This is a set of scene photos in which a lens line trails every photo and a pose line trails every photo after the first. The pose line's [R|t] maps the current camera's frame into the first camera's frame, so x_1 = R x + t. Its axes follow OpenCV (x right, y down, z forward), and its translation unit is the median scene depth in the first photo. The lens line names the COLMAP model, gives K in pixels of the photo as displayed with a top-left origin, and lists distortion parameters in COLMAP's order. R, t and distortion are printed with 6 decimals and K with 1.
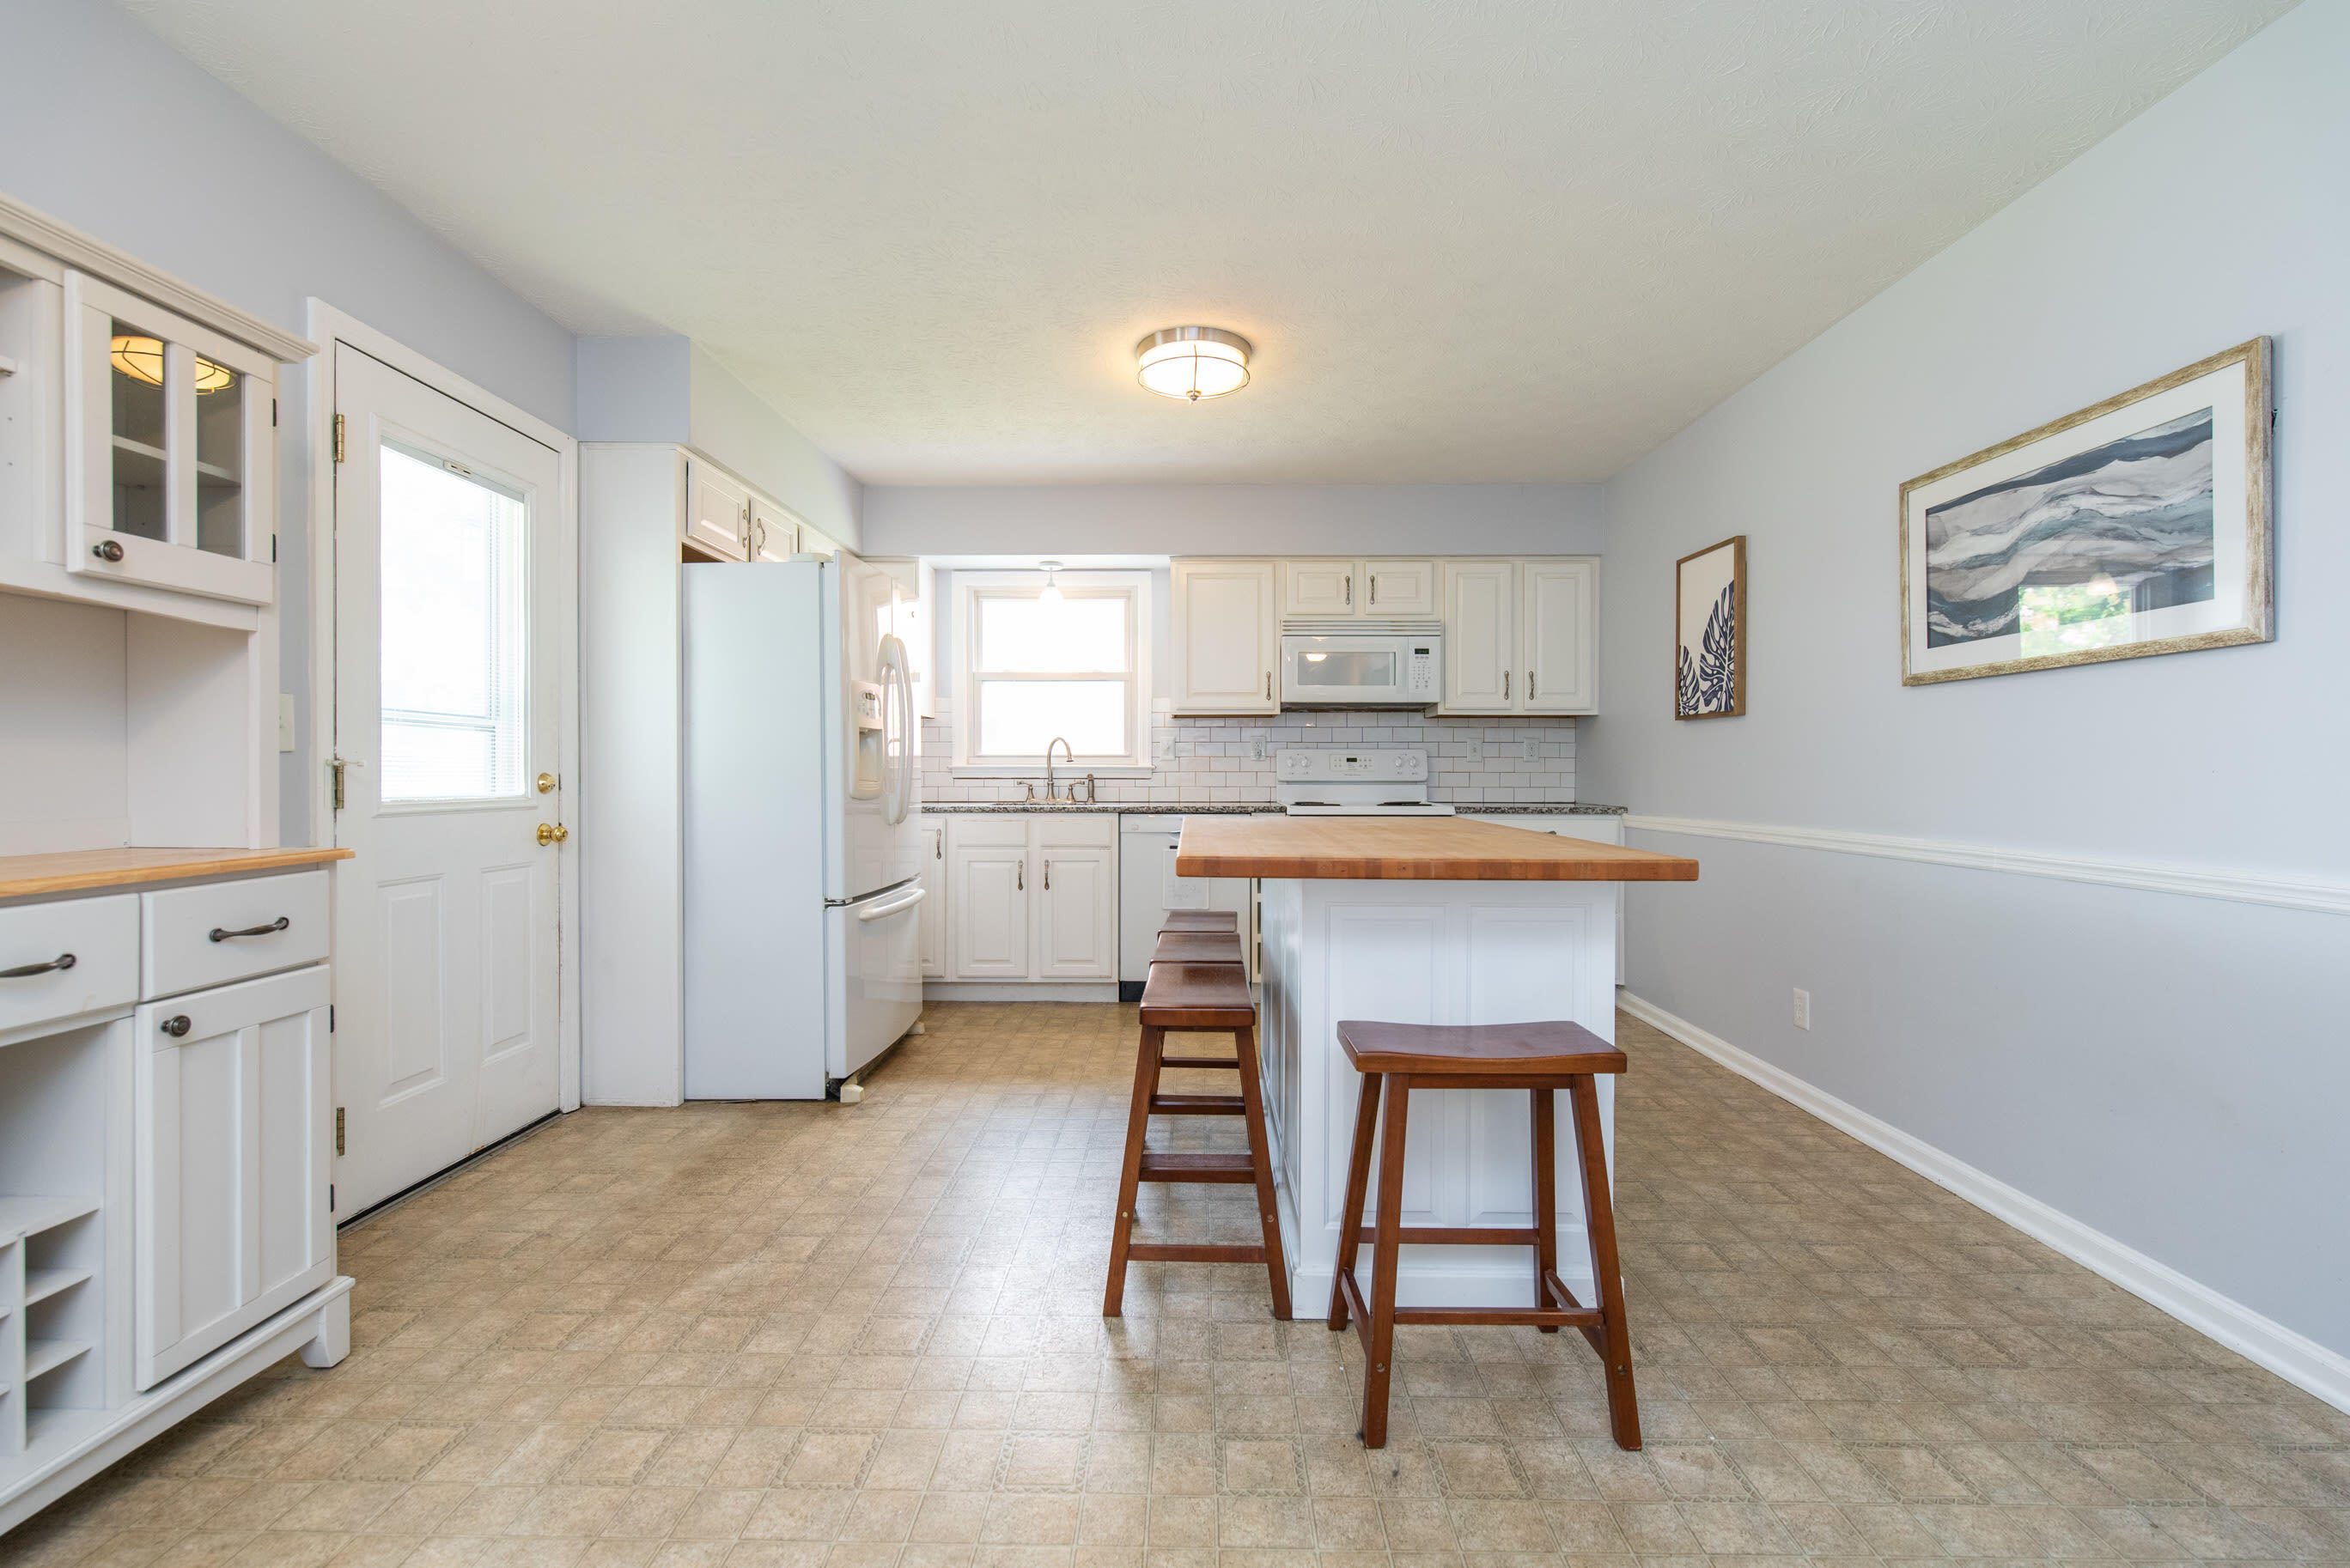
lens RADIAL K [[1034.4, 0, 1179.9], [0, 1034.4, 776.0], [0, 0, 1]] dist [-0.000912, -0.000331]
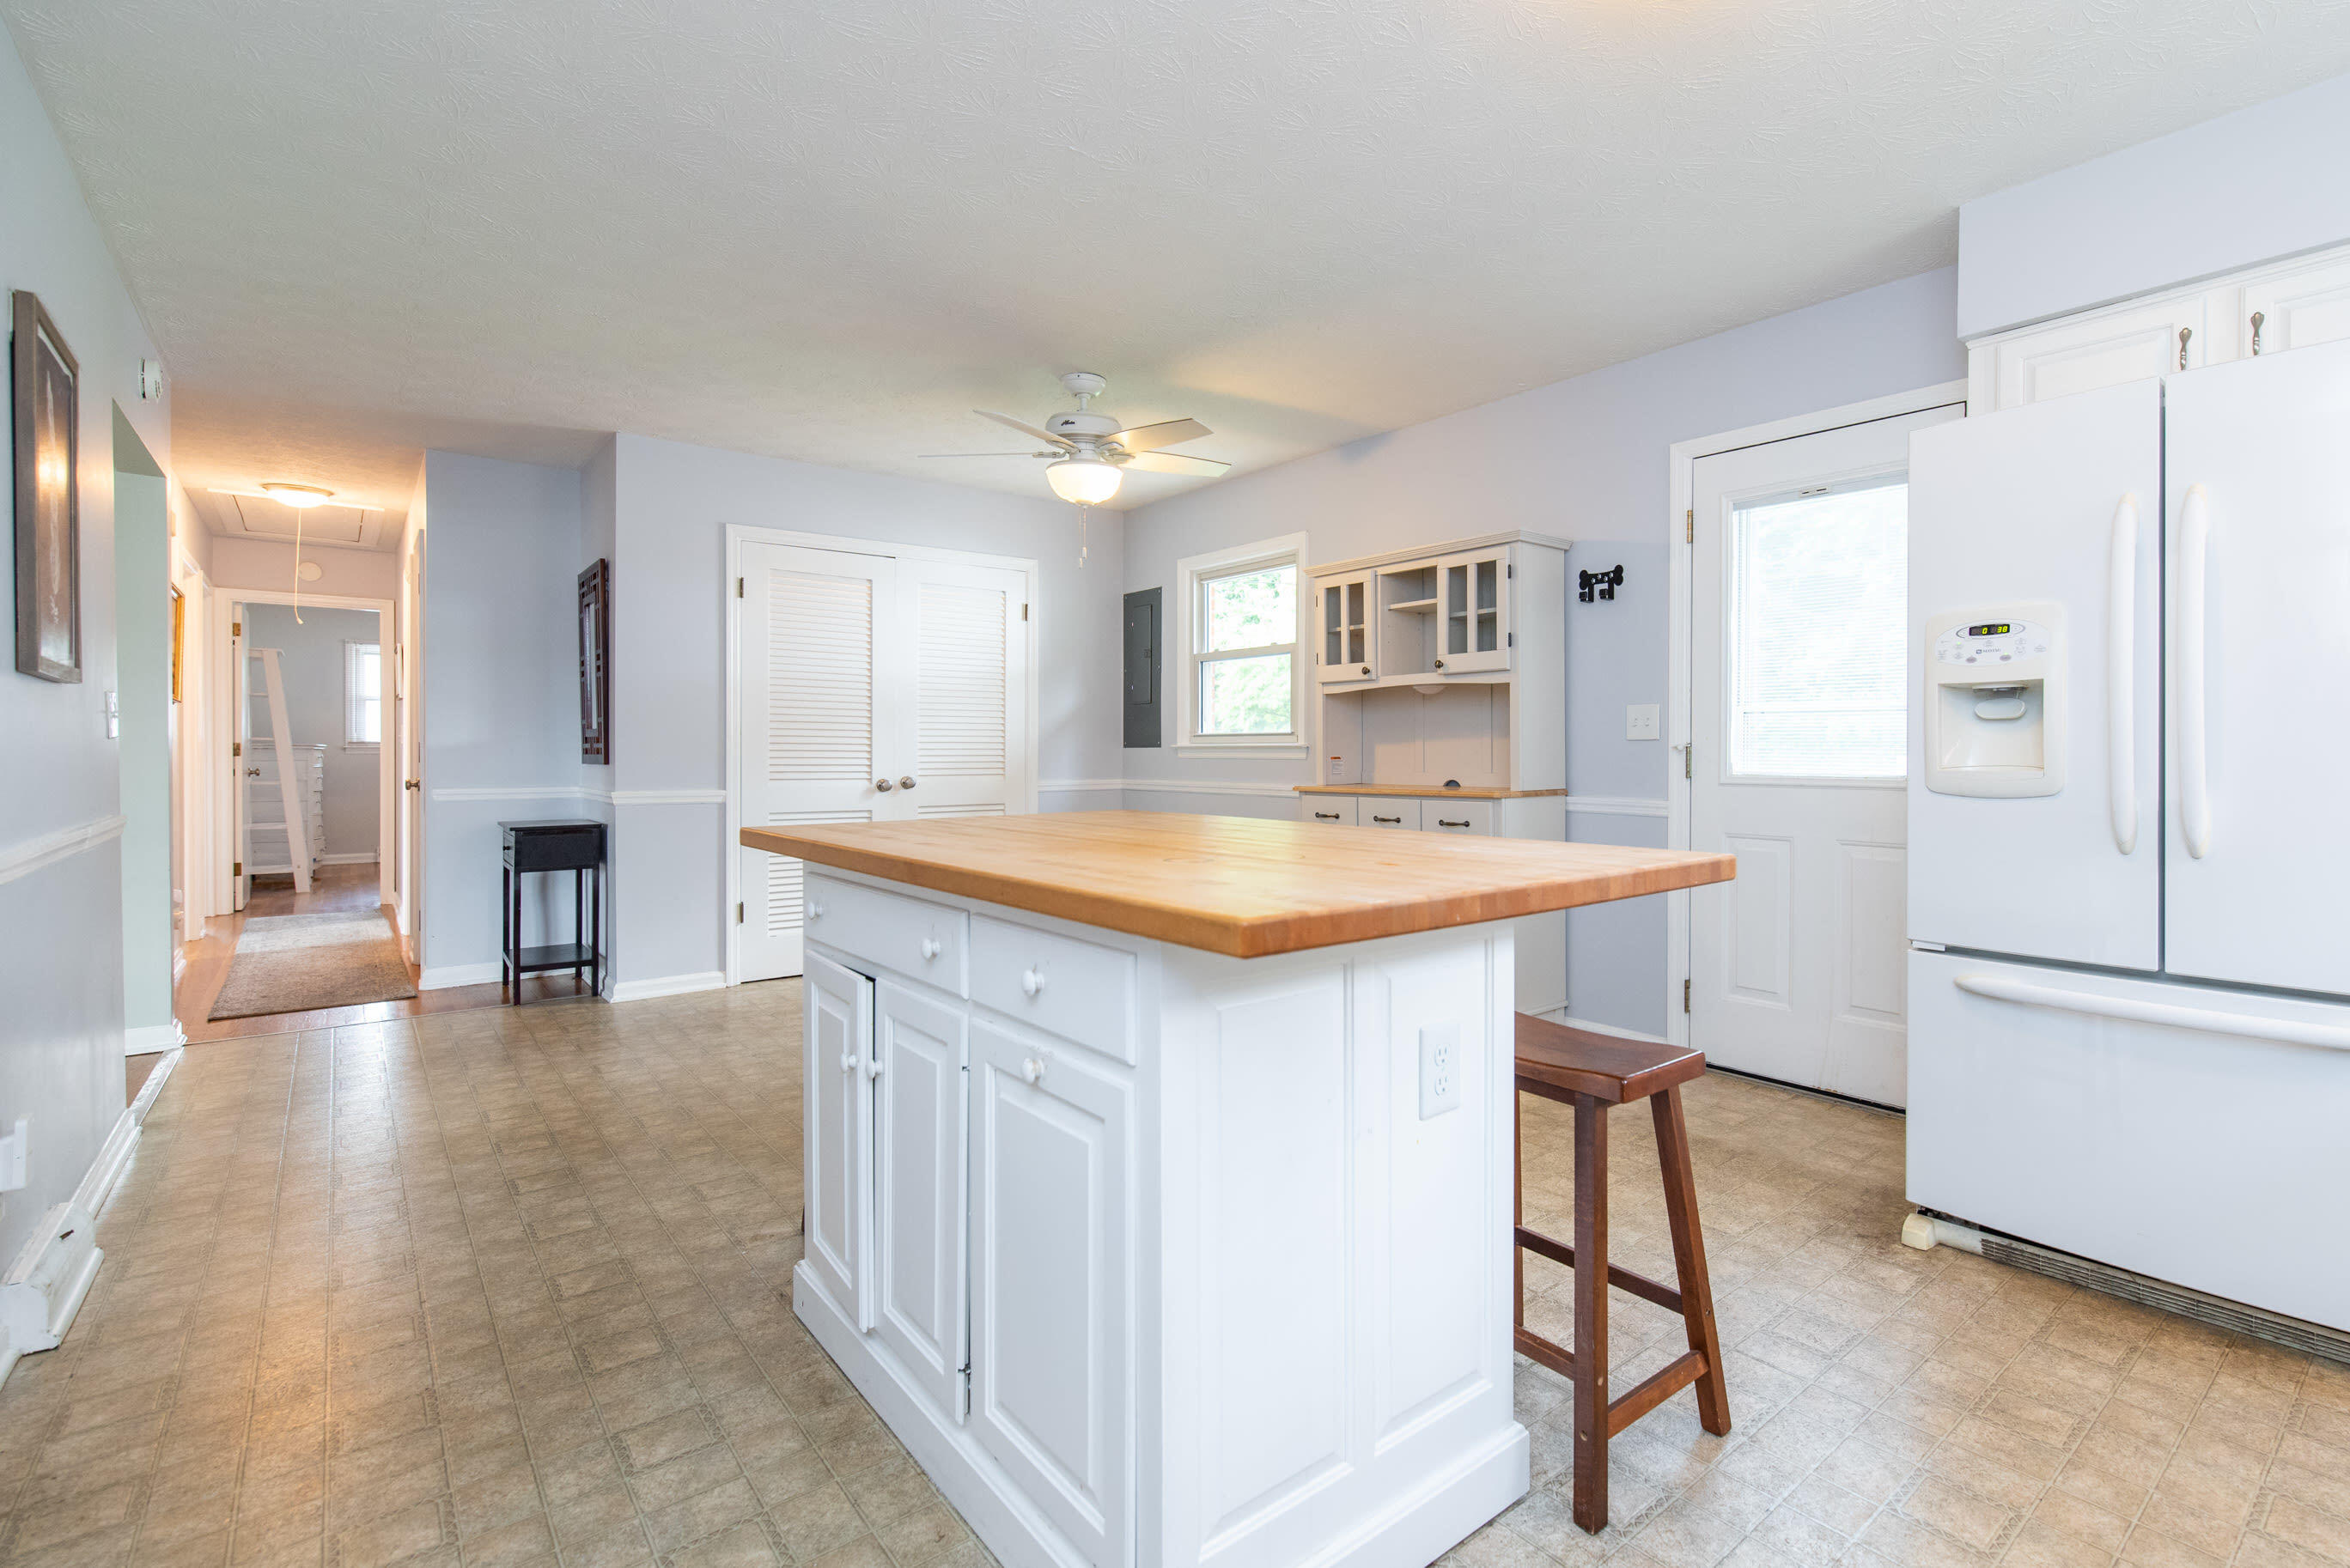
lens RADIAL K [[1034.4, 0, 1228.6], [0, 1034.4, 756.9], [0, 0, 1]] dist [-0.000912, -0.000331]
pose [[-0.772753, -0.003783, -0.634695, 0.628902], [-0.008523, 0.999954, 0.004418, 0.000695], [0.634649, 0.008824, -0.772750, 1.720264]]
